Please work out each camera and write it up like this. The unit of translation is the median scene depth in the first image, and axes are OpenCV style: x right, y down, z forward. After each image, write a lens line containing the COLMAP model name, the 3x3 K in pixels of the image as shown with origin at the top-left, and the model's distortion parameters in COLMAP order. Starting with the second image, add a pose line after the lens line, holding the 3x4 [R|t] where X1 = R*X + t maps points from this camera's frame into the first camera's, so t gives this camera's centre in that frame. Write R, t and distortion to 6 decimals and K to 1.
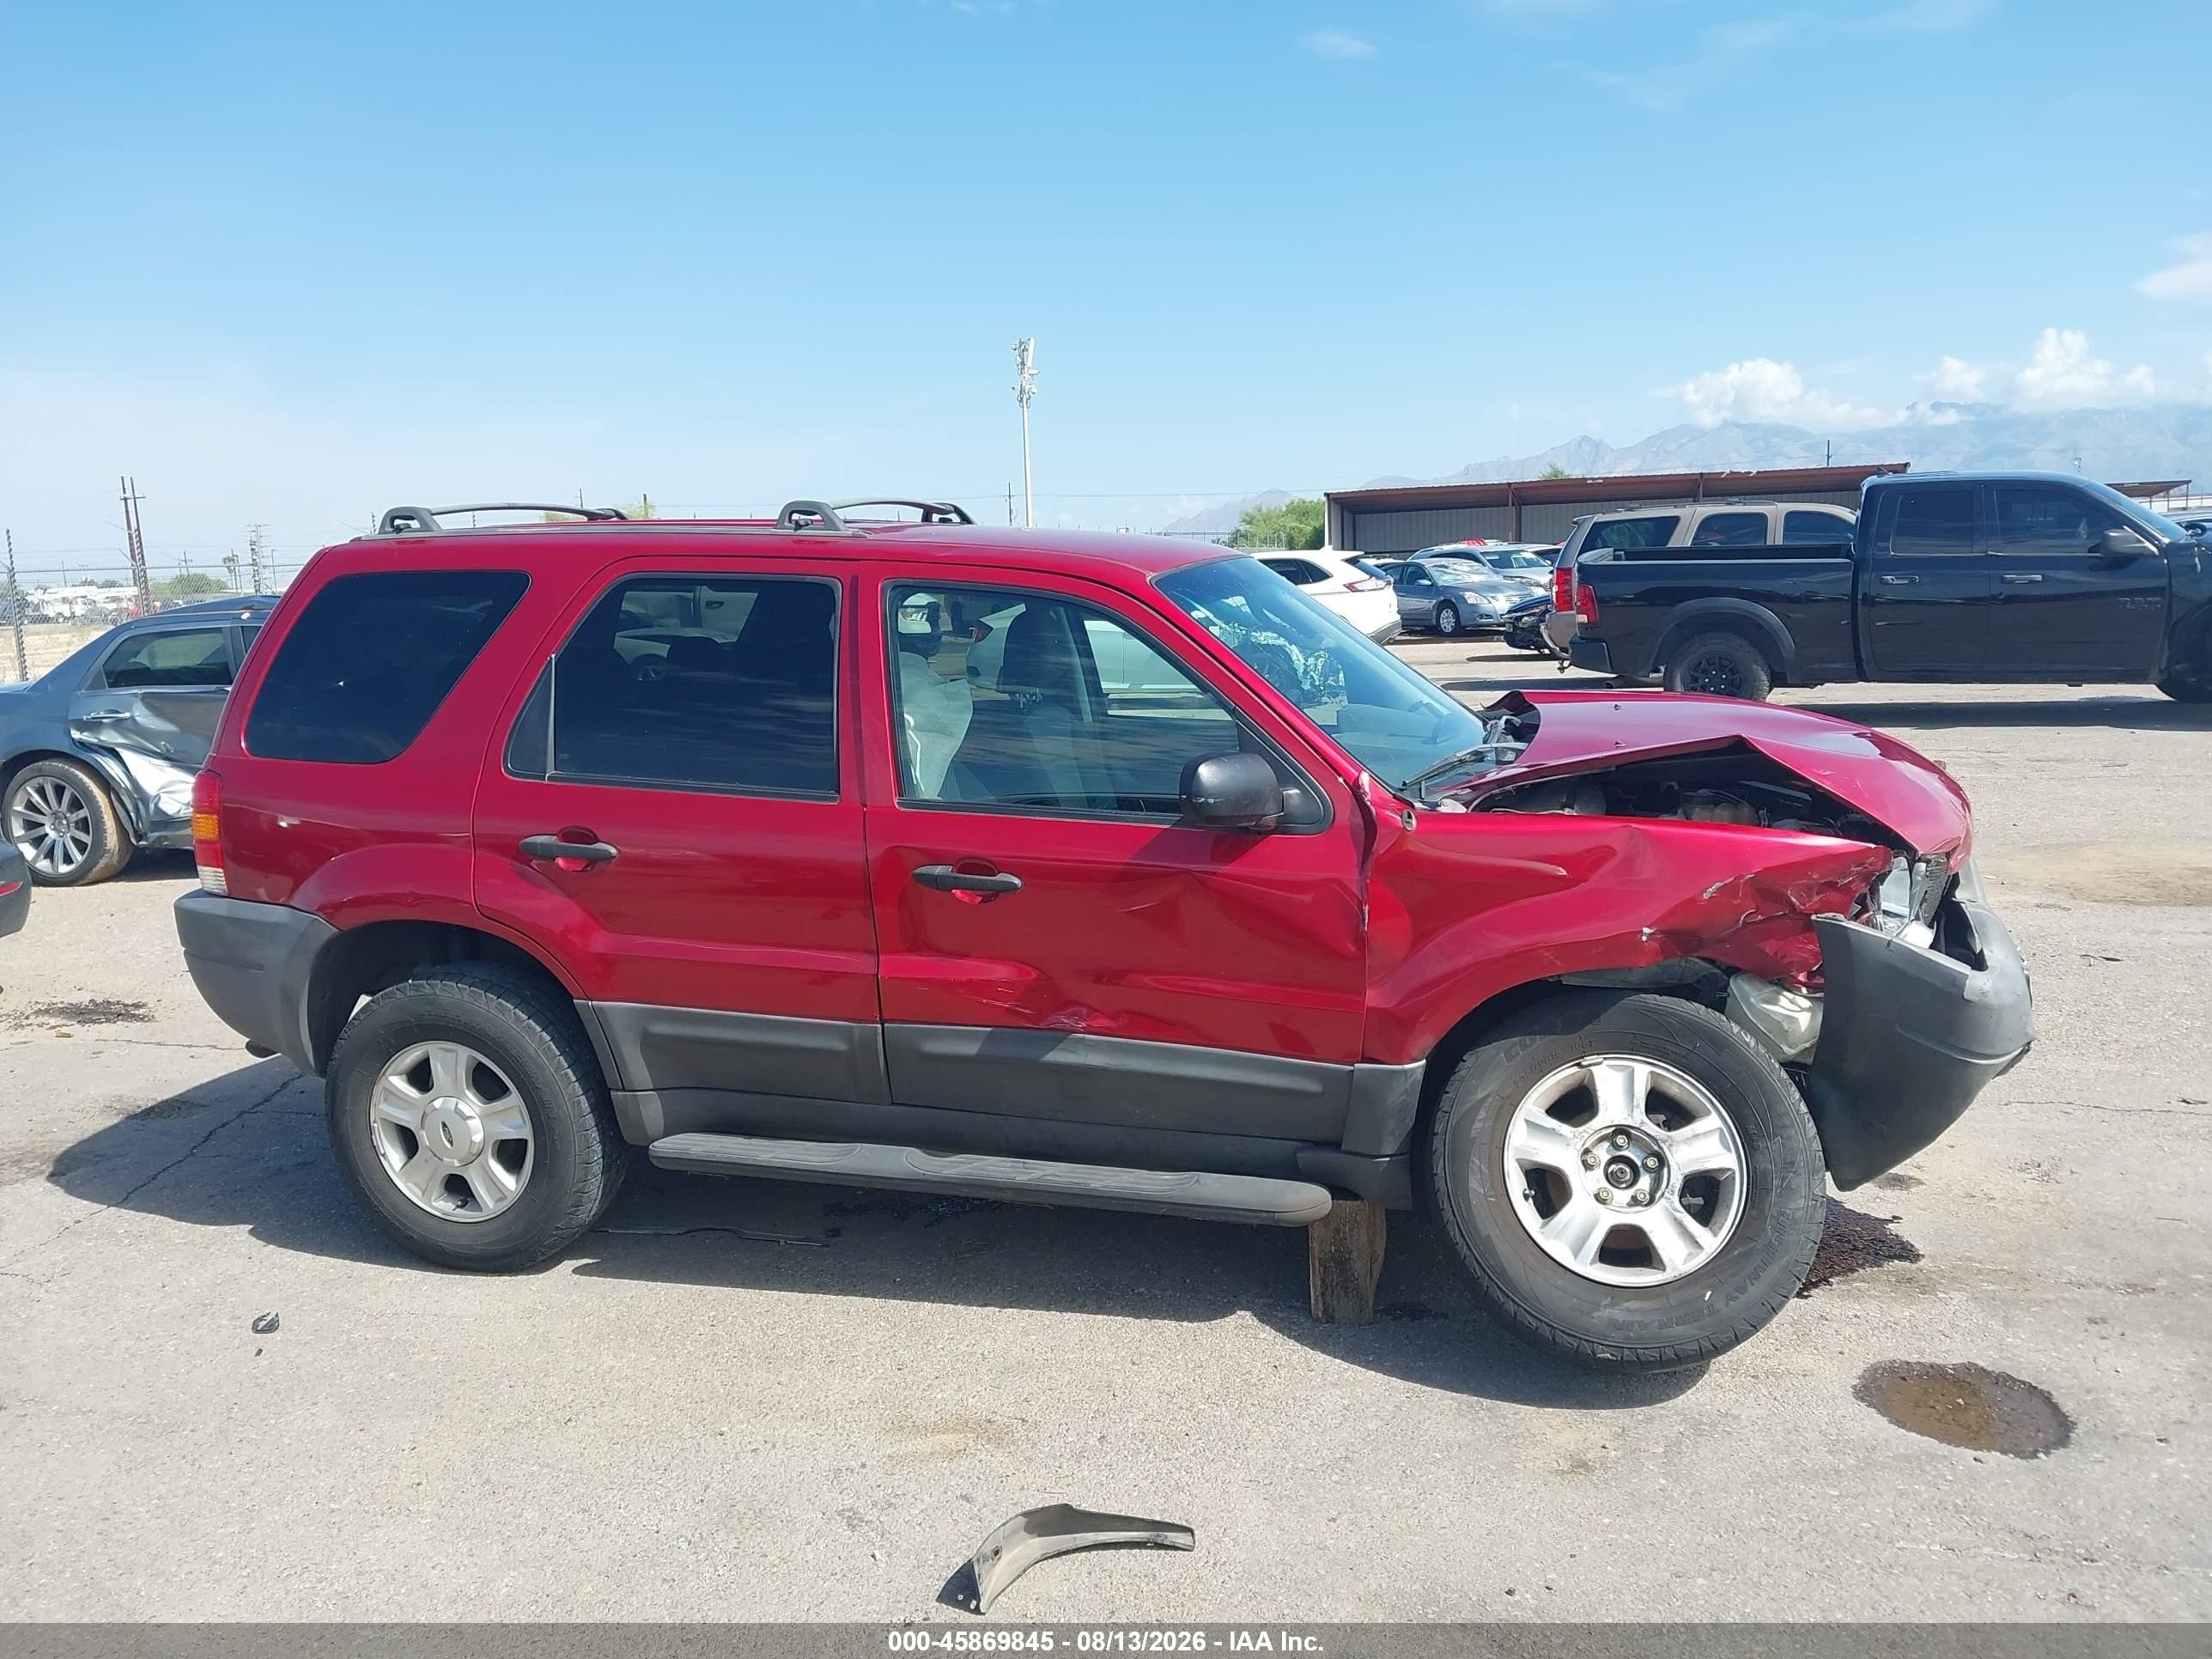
lens RADIAL K [[1750.2, 0, 1069.4], [0, 1750.2, 801.9], [0, 0, 1]] dist [0.043995, -0.075273]
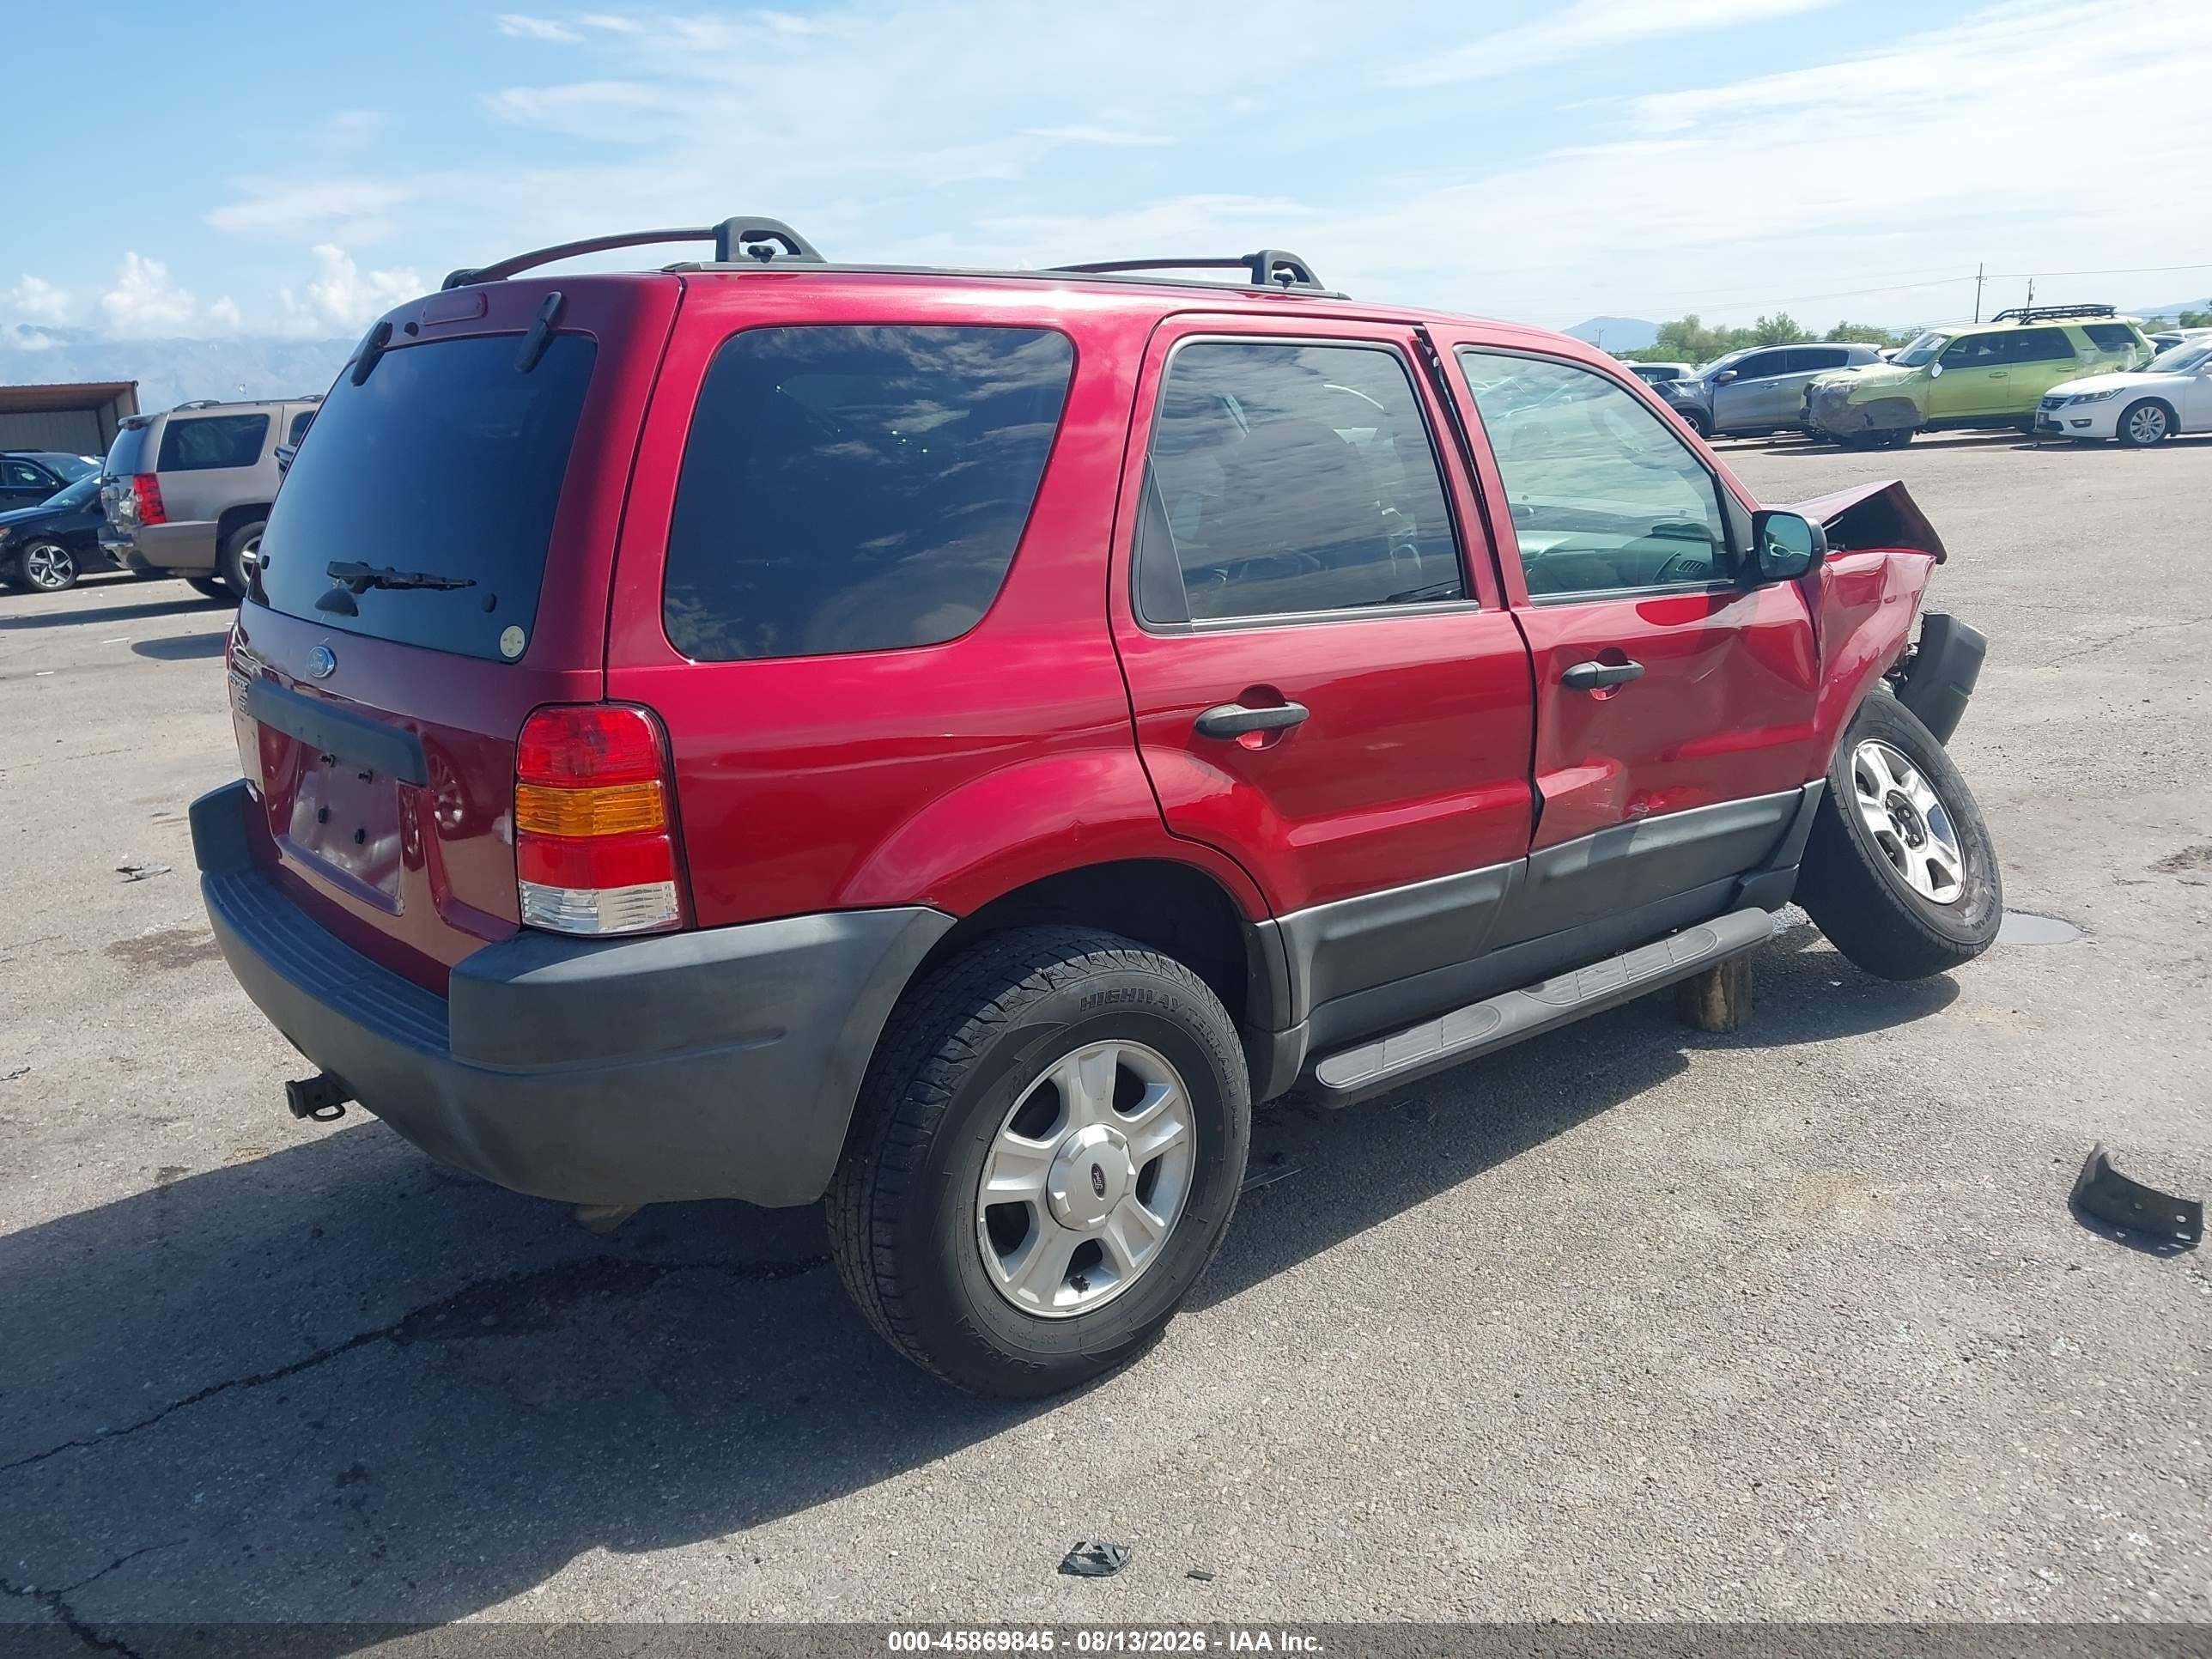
lens RADIAL K [[1839.2, 0, 1107.0], [0, 1839.2, 769.2], [0, 0, 1]] dist [-0.005622, -0.006622]
pose [[0.528708, -0.148406, 0.835730, -1.045549], [0.140771, 0.986292, 0.086086, -0.031622], [-0.837049, 0.072132, 0.542352, 0.684939]]
